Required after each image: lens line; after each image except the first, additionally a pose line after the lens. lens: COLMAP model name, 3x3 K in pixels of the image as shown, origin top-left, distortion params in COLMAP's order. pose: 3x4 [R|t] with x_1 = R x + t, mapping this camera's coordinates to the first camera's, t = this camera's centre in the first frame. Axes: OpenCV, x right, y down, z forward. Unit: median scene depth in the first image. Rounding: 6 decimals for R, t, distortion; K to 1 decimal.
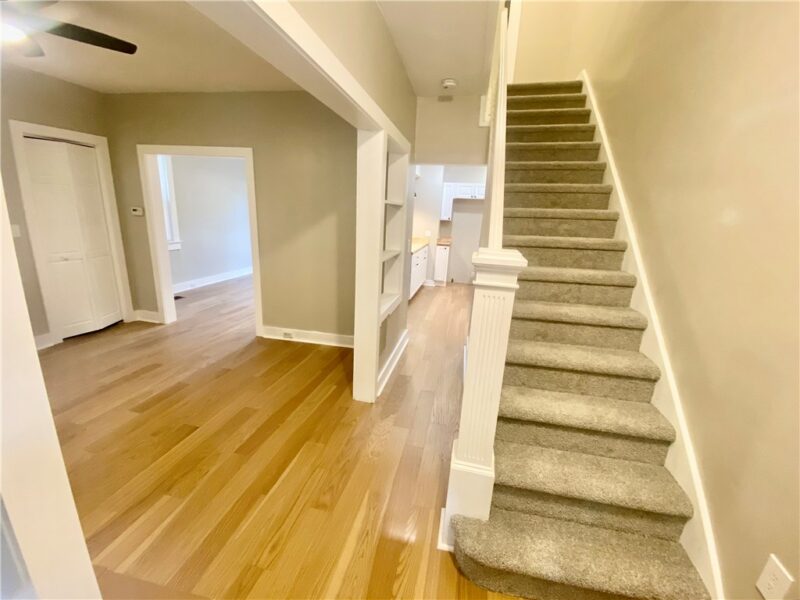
lens RADIAL K [[338.7, 0, 400.0], [0, 338.7, 300.0], [0, 0, 1]] dist [-0.000003, -0.015375]
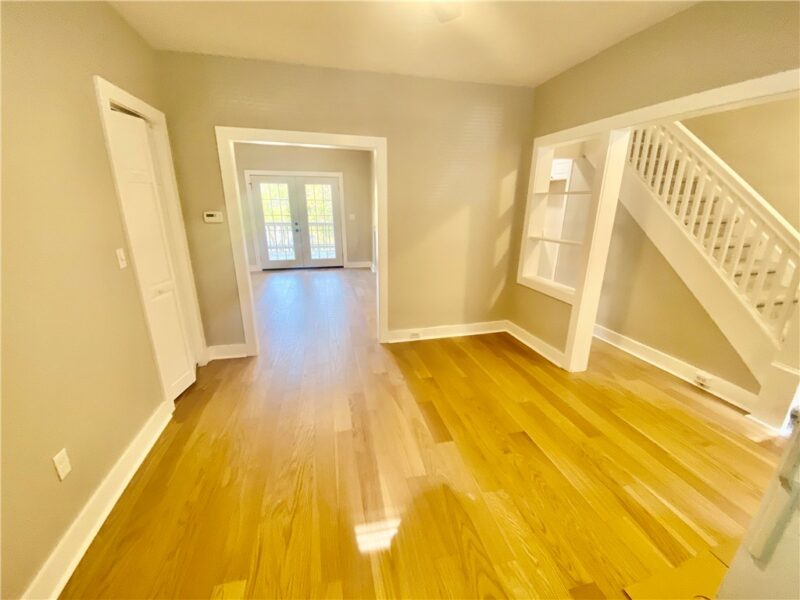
lens RADIAL K [[326.3, 0, 395.0], [0, 326.3, 300.0], [0, 0, 1]] dist [0.001600, -0.012793]
pose [[0.906289, -0.164707, 0.389246, -0.901621], [0.146859, 0.986279, 0.075404, -0.092511], [-0.396325, -0.011173, 0.918042, 0.205256]]
